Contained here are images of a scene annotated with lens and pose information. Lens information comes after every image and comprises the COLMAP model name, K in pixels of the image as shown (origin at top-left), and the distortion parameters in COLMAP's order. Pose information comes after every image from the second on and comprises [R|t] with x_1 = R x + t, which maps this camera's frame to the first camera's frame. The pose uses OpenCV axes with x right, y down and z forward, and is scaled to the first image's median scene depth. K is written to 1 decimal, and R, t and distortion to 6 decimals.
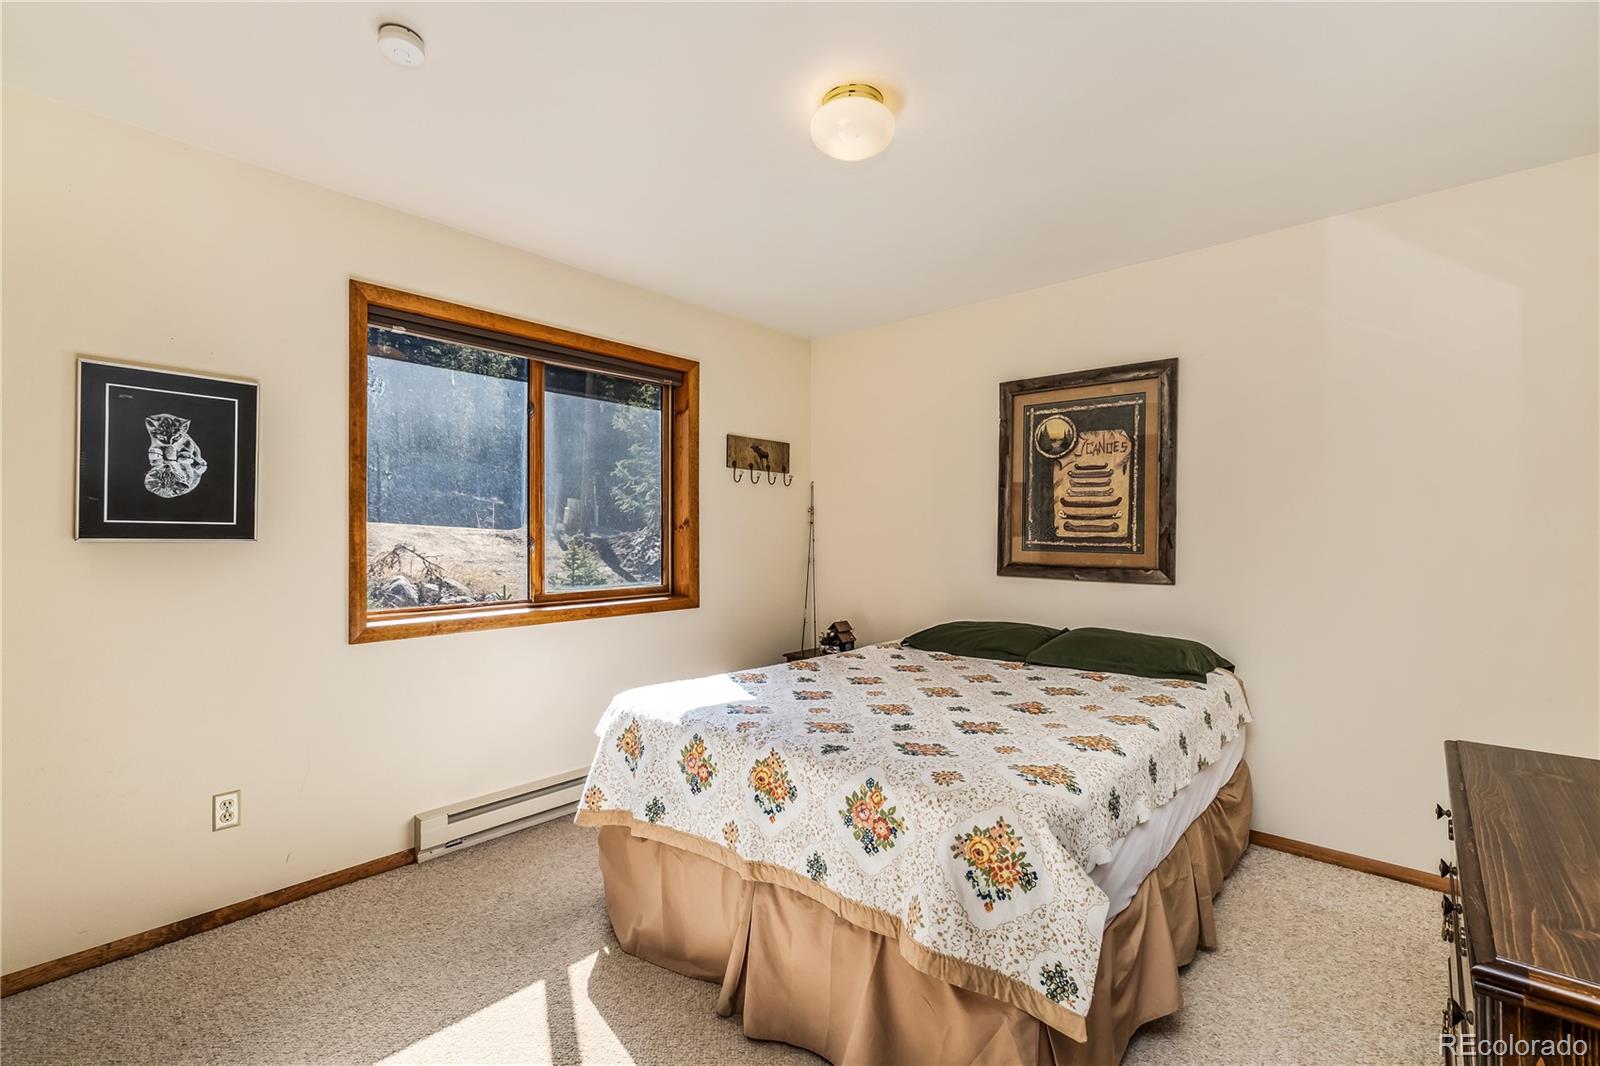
lens RADIAL K [[694.1, 0, 803.8], [0, 694.1, 531.0], [0, 0, 1]] dist [-0.000314, -0.000152]
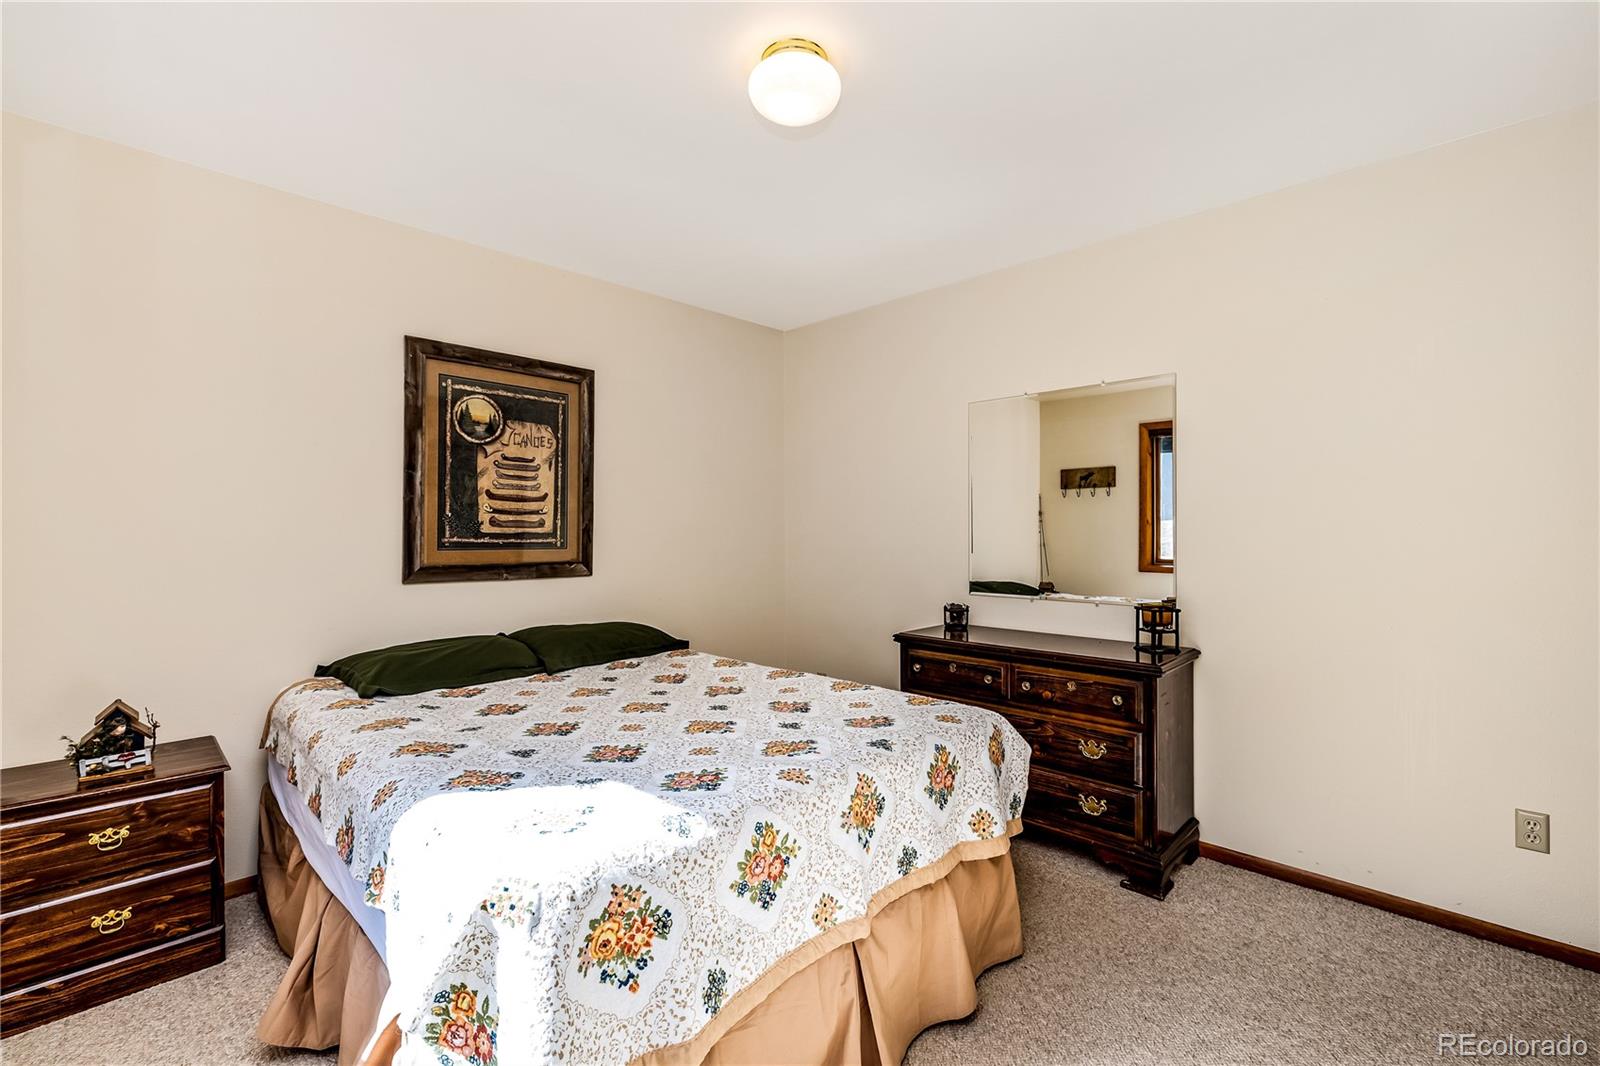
lens RADIAL K [[698.2, 0, 798.7], [0, 698.2, 527.8], [0, 0, 1]] dist [-0.001122, -0.000020]
pose [[0.054237, -0.000499, 0.998528, -0.525859], [-0.003800, 0.999993, 0.000706, -0.000555], [-0.998521, -0.003833, 0.054234, 0.576255]]
